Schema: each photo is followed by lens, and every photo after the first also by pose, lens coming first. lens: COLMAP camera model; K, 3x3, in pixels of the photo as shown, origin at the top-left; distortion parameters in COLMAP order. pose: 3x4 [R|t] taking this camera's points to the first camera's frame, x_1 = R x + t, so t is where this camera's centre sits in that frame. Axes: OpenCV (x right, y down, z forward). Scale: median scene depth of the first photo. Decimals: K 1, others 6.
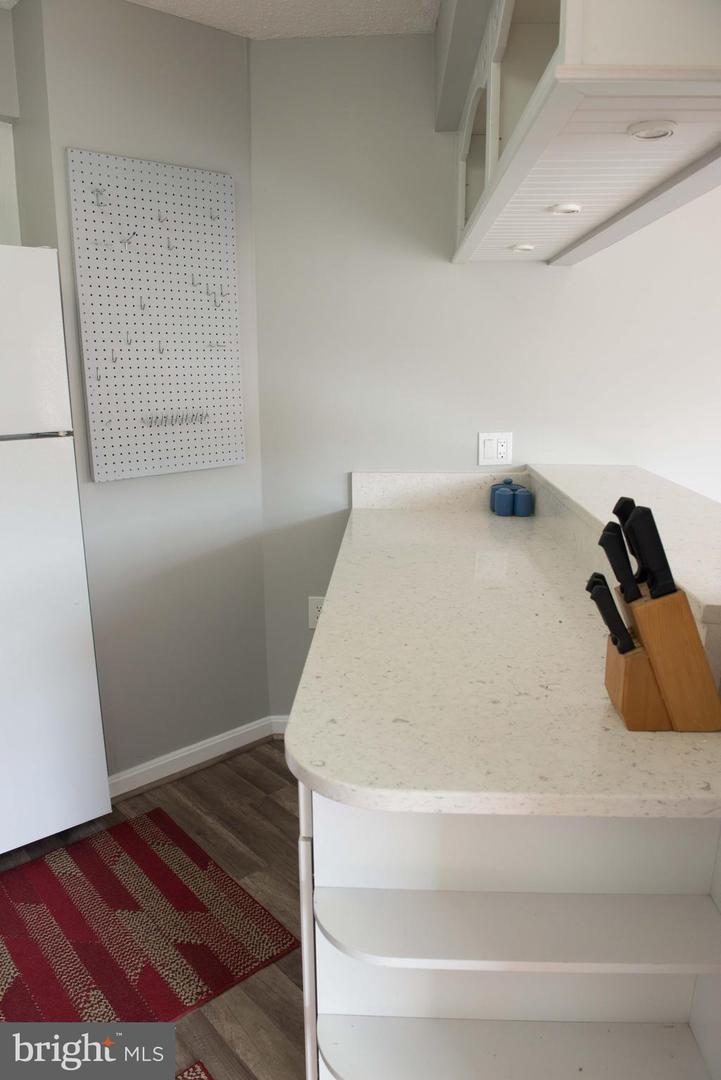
lens RADIAL K [[733.6, 0, 364.0], [0, 733.6, 540.5], [0, 0, 1]] dist [-0.050941, -0.004679]
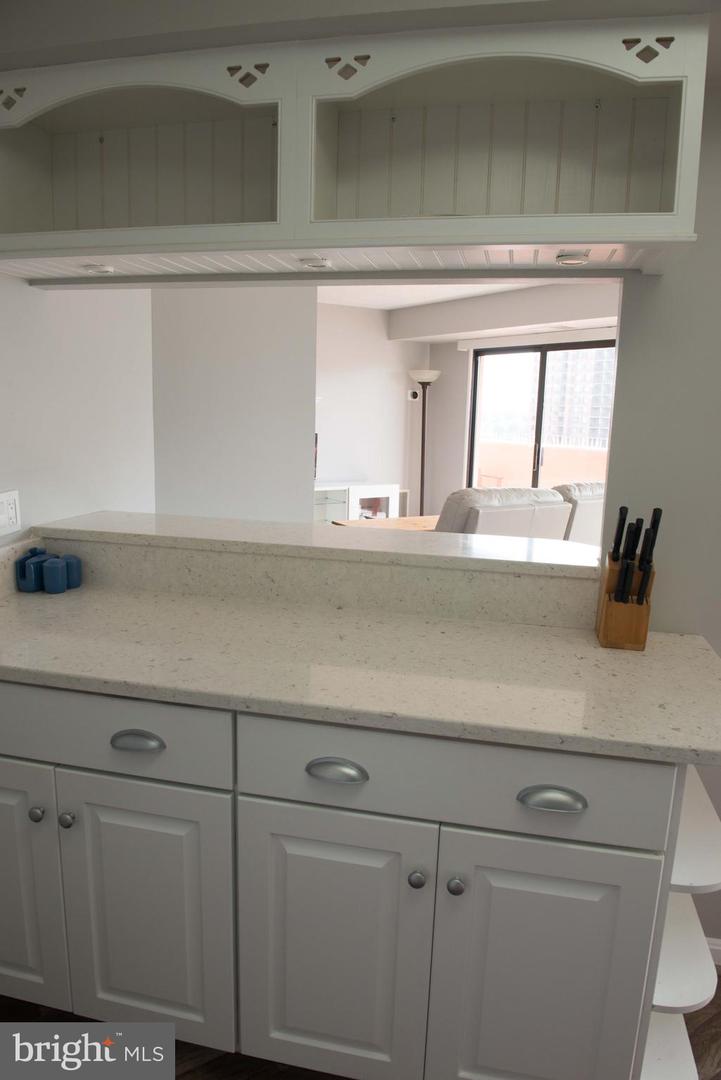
lens RADIAL K [[733.6, 0, 352.8], [0, 733.6, 520.2], [0, 0, 1]] dist [-0.050941, -0.004679]
pose [[0.180162, -0.148796, 0.972318, -0.495759], [0.208186, 0.971867, 0.110152, -0.126938], [-0.961353, 0.182578, 0.206071, 0.497594]]
